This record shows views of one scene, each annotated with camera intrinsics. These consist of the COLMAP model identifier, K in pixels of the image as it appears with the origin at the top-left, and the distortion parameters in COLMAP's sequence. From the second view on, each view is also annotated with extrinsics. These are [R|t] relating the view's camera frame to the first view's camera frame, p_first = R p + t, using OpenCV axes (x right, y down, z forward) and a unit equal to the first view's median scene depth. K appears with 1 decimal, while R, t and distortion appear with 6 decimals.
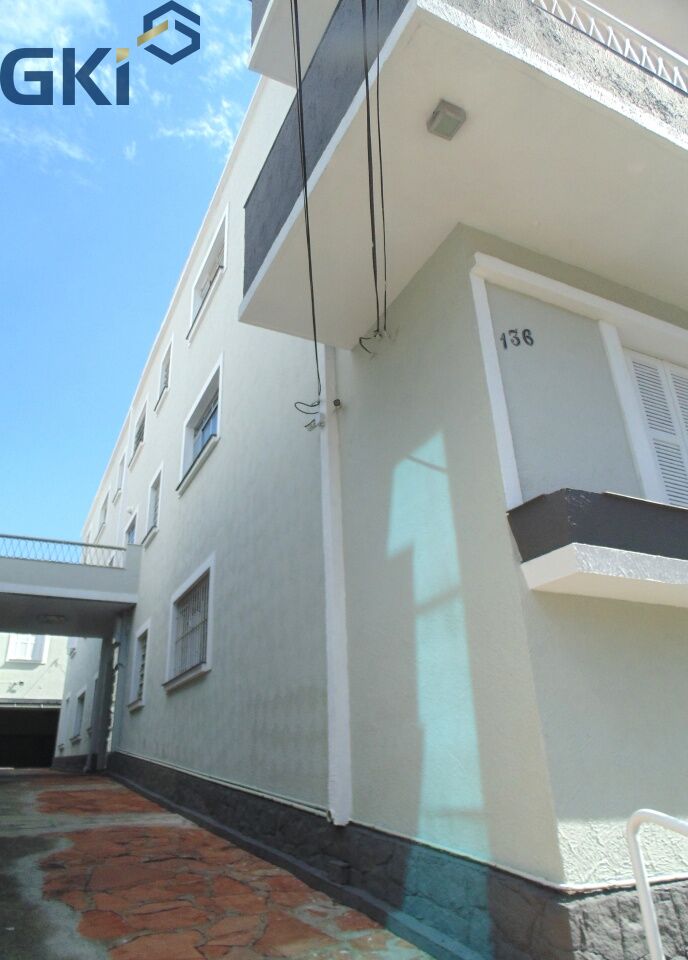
lens RADIAL K [[651.7, 0, 329.2], [0, 651.7, 478.2], [0, 0, 1]] dist [-0.002288, 0.001856]
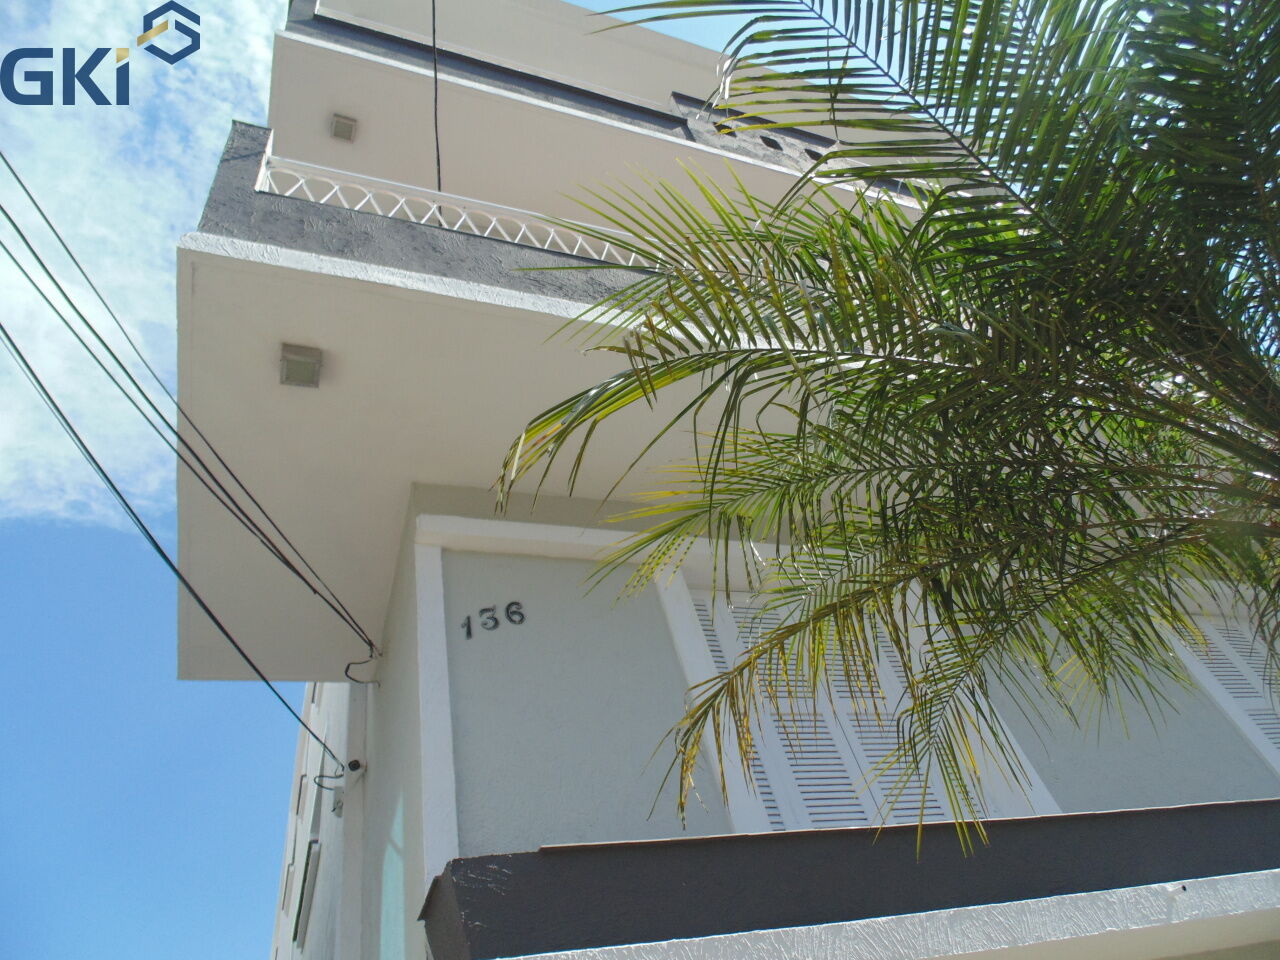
lens RADIAL K [[858.8, 0, 640.0], [0, 858.8, 480.0], [0, 0, 1]] dist [-0.016966, -0.001685]
pose [[0.973991, -0.216685, 0.066251, 0.482234], [0.225321, 0.895374, -0.384103, 0.037551], [0.023910, 0.389041, 0.920910, 0.154389]]
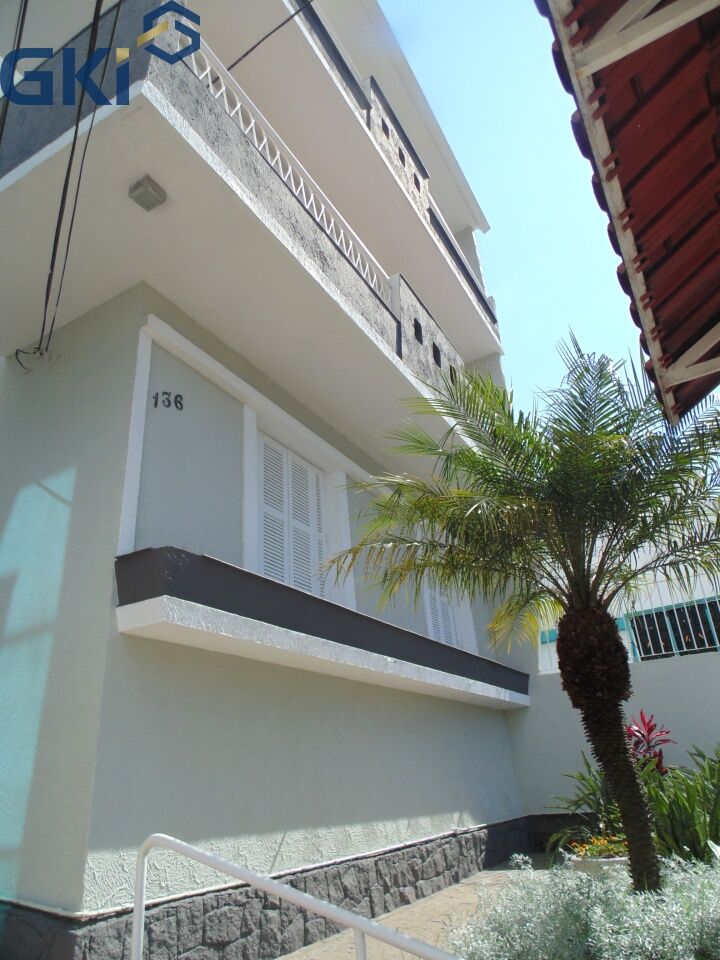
lens RADIAL K [[636.6, 0, 354.2], [0, 636.6, 471.3], [0, 0, 1]] dist [-0.006716, -0.002459]
pose [[0.826436, 0.229336, 0.514207, 0.025432], [-0.196418, 0.973342, -0.118426, -0.038276], [-0.527659, -0.003128, 0.849450, -0.096188]]
